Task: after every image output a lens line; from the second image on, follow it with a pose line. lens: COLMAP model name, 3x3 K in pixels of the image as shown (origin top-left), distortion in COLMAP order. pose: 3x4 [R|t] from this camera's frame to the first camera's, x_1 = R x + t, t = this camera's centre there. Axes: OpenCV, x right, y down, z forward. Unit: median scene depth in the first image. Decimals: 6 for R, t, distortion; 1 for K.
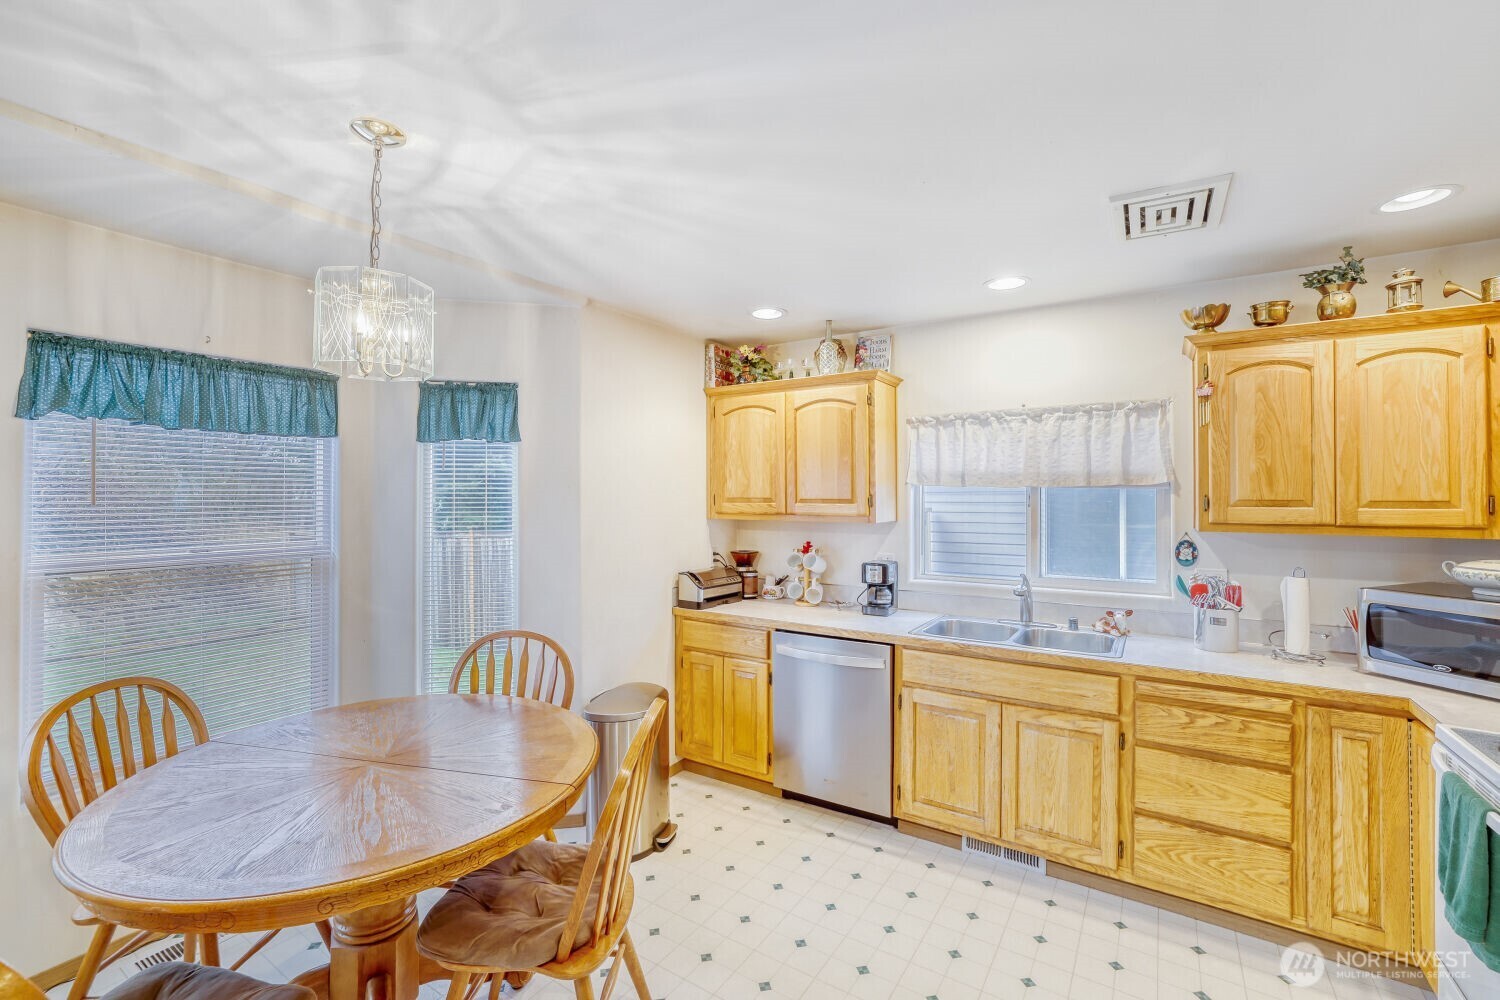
lens RADIAL K [[642.5, 0, 754.7], [0, 642.5, 491.8], [0, 0, 1]] dist [-0.011858, 0.003609]
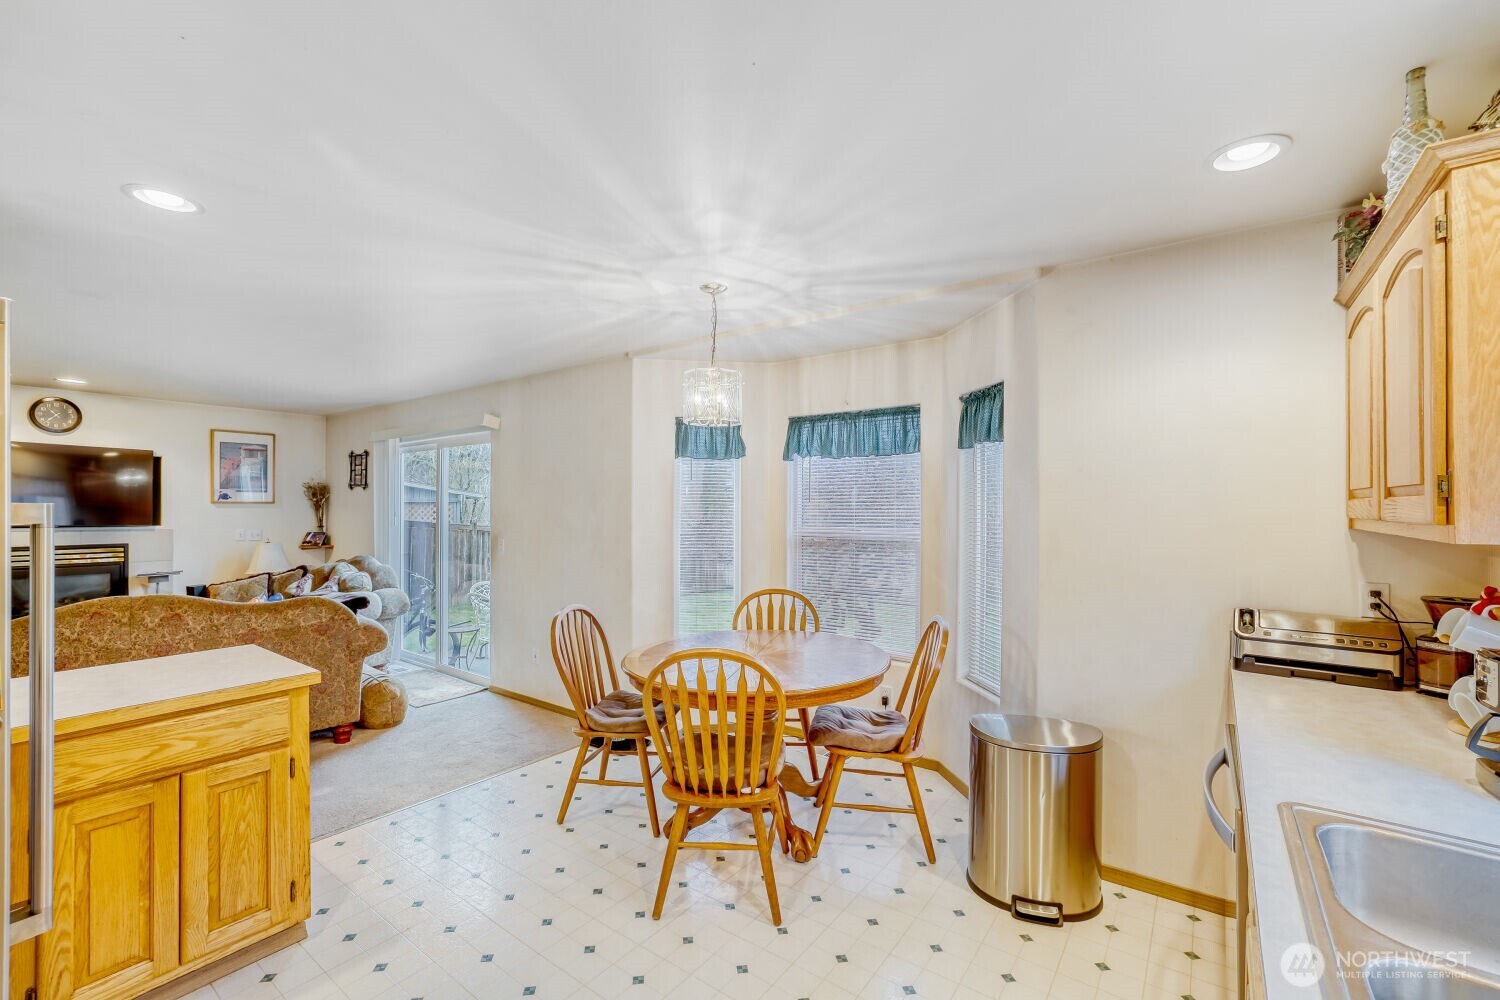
lens RADIAL K [[642.5, 0, 750.7], [0, 642.5, 505.9], [0, 0, 1]] dist [-0.011858, 0.003609]
pose [[-0.057899, -0.002951, -0.998318, 0.725691], [0.005871, 0.999977, -0.003296, 0.031033], [0.998305, -0.006052, -0.057880, 0.735781]]
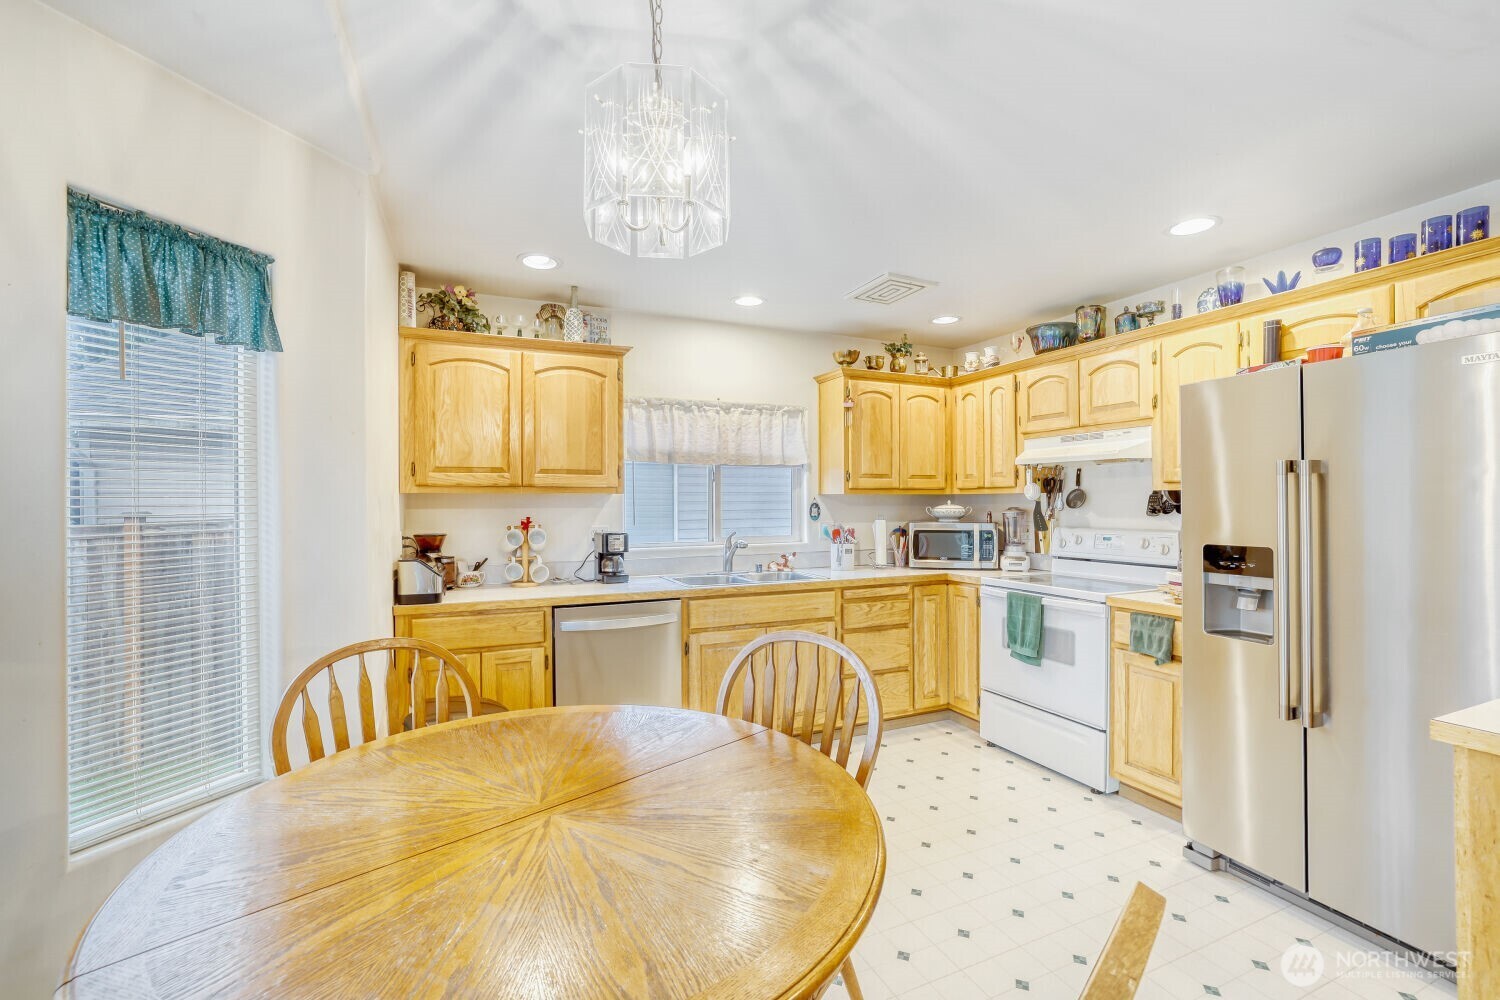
lens RADIAL K [[642.5, 0, 743.0], [0, 642.5, 502.3], [0, 0, 1]] dist [-0.011858, 0.003609]
pose [[0.555142, -0.003908, 0.831747, -0.701909], [-0.000955, 0.999985, 0.005336, 0.069593], [-0.831755, -0.003757, 0.555130, 0.315149]]
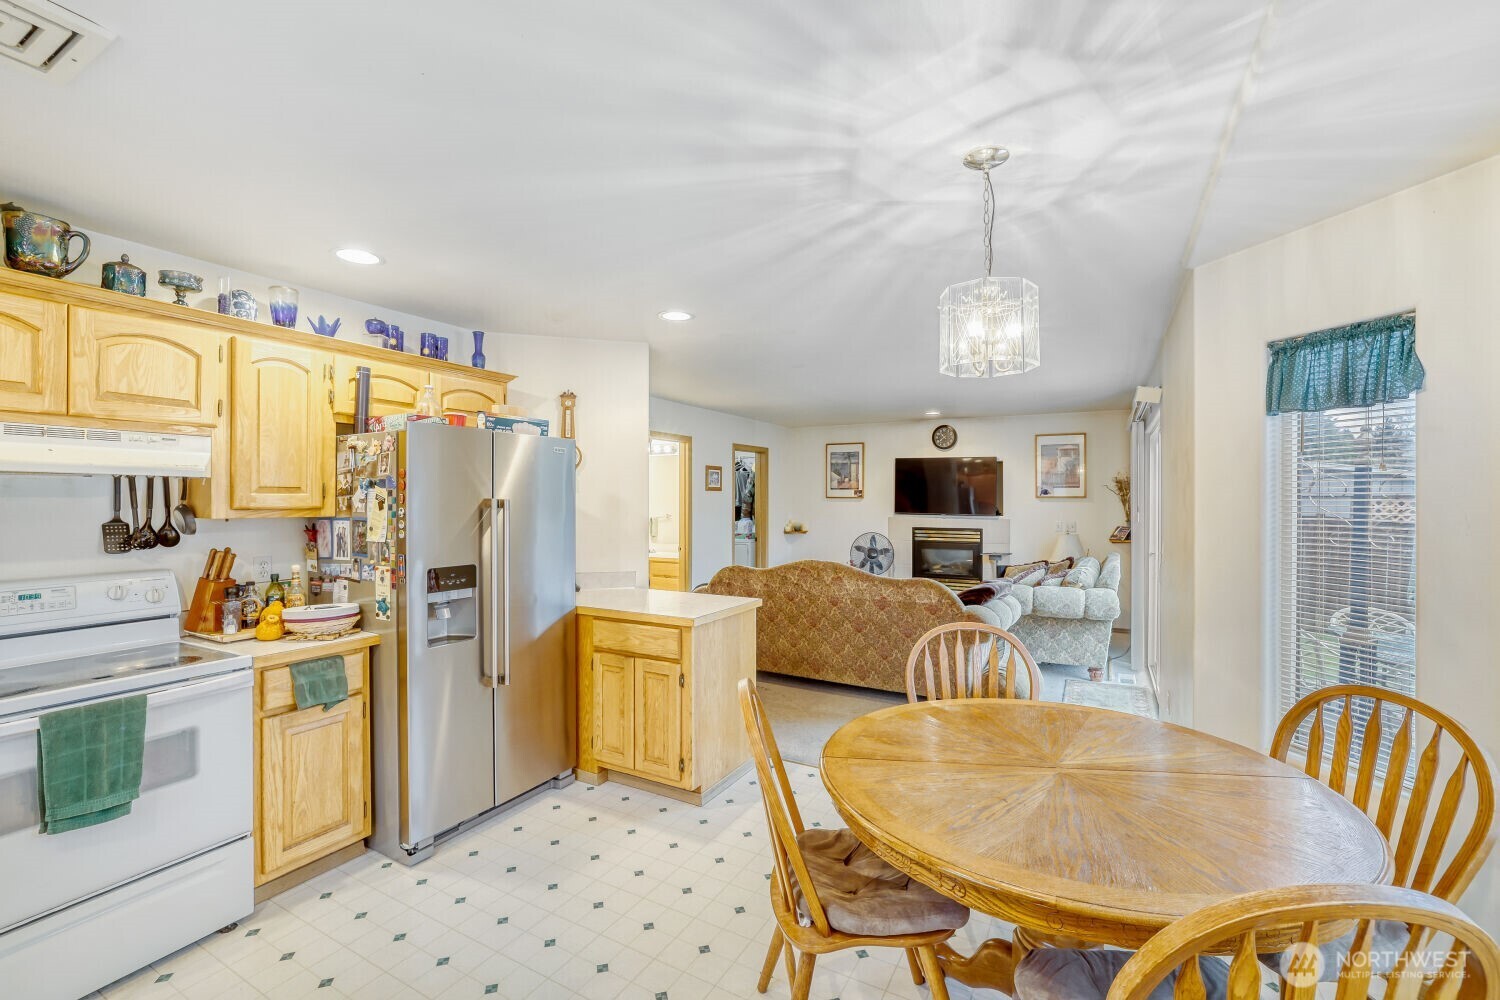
lens RADIAL K [[642.5, 0, 757.7], [0, 642.5, 497.9], [0, 0, 1]] dist [-0.011858, 0.003609]
pose [[-0.996778, -0.003273, -0.080145, -0.059990], [-0.002496, 0.999949, -0.009799, 0.031982], [0.080173, -0.009568, -0.996735, 1.279950]]
